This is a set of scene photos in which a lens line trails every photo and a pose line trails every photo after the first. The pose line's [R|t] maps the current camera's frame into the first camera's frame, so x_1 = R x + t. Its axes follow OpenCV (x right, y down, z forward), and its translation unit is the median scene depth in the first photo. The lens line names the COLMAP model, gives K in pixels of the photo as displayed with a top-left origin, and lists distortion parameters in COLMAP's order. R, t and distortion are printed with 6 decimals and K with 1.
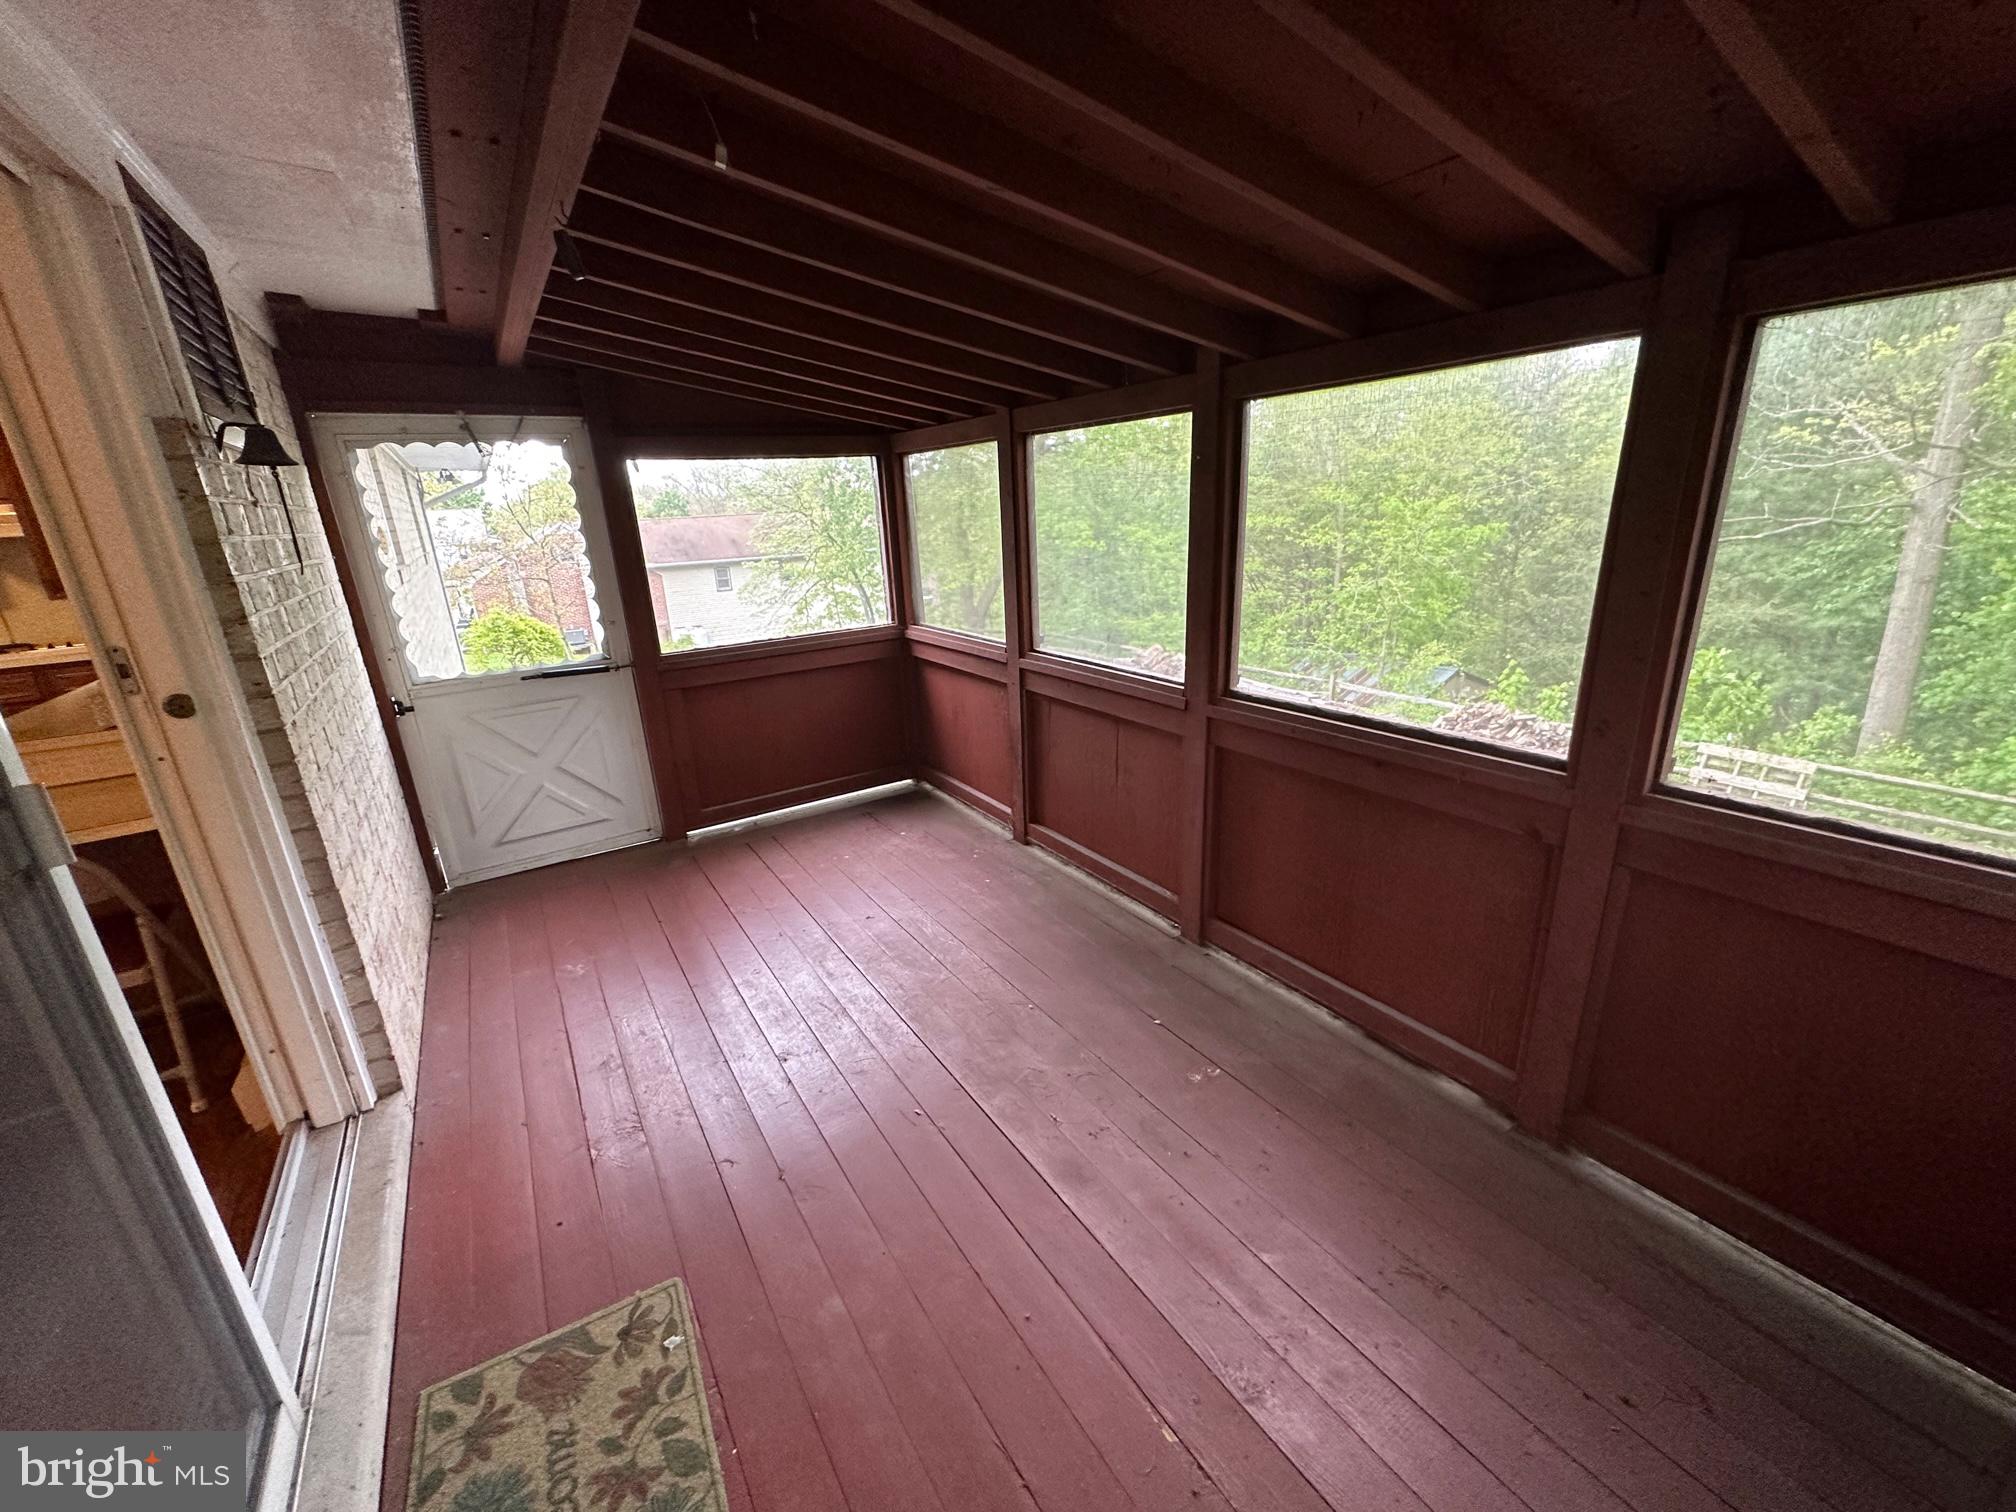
lens RADIAL K [[809.9, 0, 1000.8], [0, 809.9, 763.0], [0, 0, 1]] dist [0.000171, 0.000042]
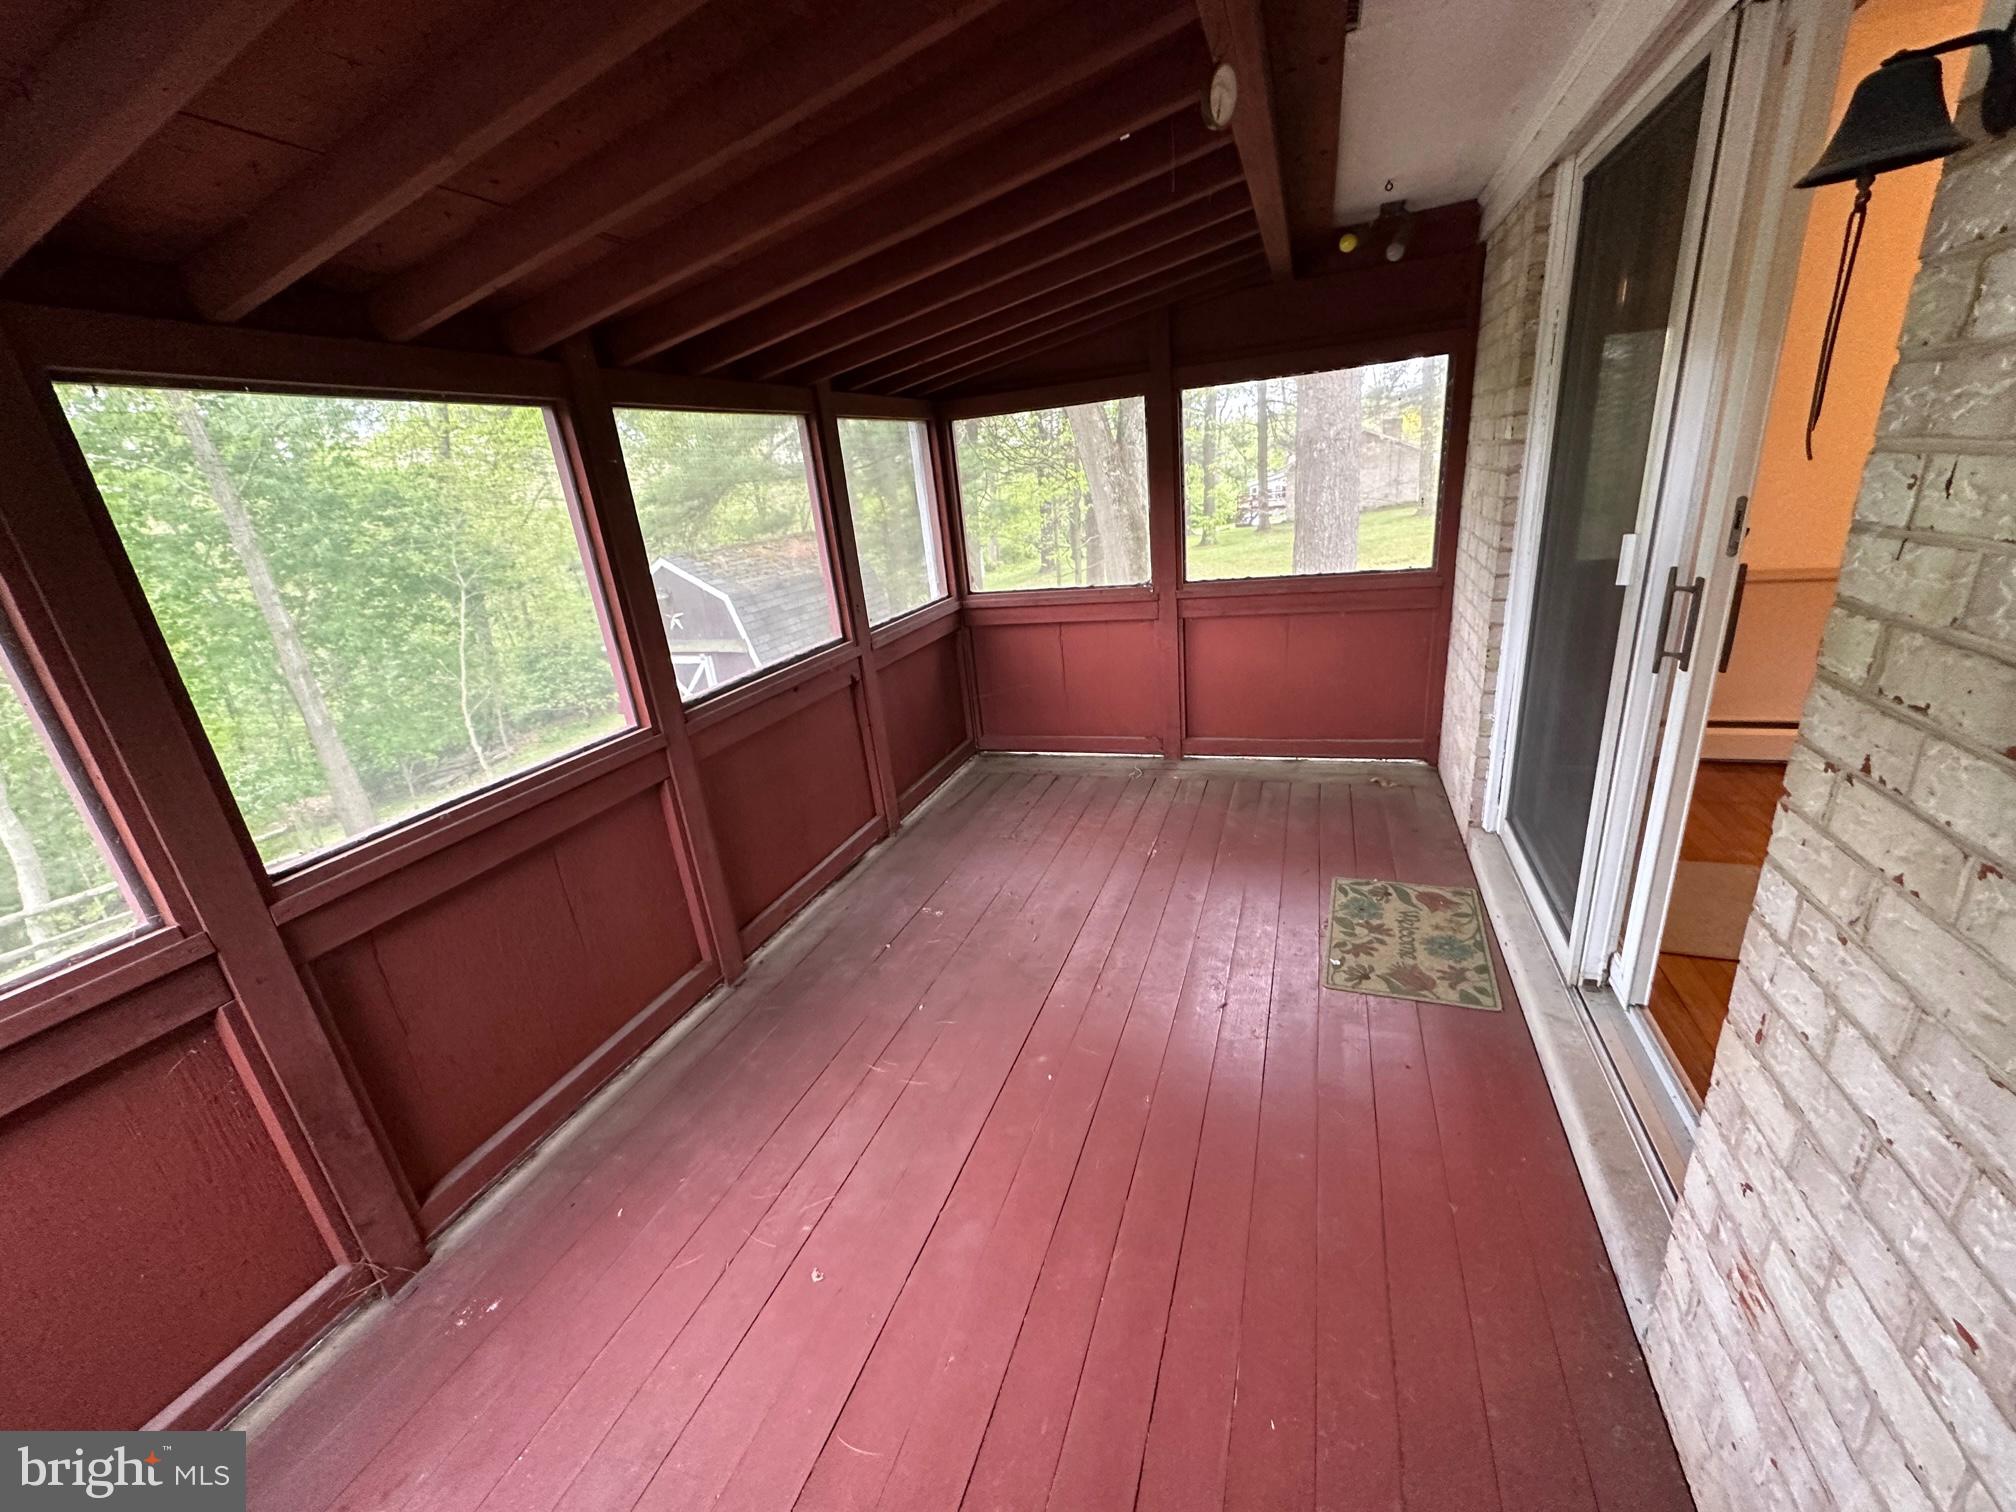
lens RADIAL K [[853.4, 0, 1009.8], [0, 853.4, 751.0], [0, 0, 1]] dist [-0.000210, -0.000137]
pose [[-0.614098, -0.143724, 0.776033, -0.782226], [0.359247, 0.824604, 0.437001, -0.358326], [-0.702727, 0.547149, -0.454755, 1.247031]]
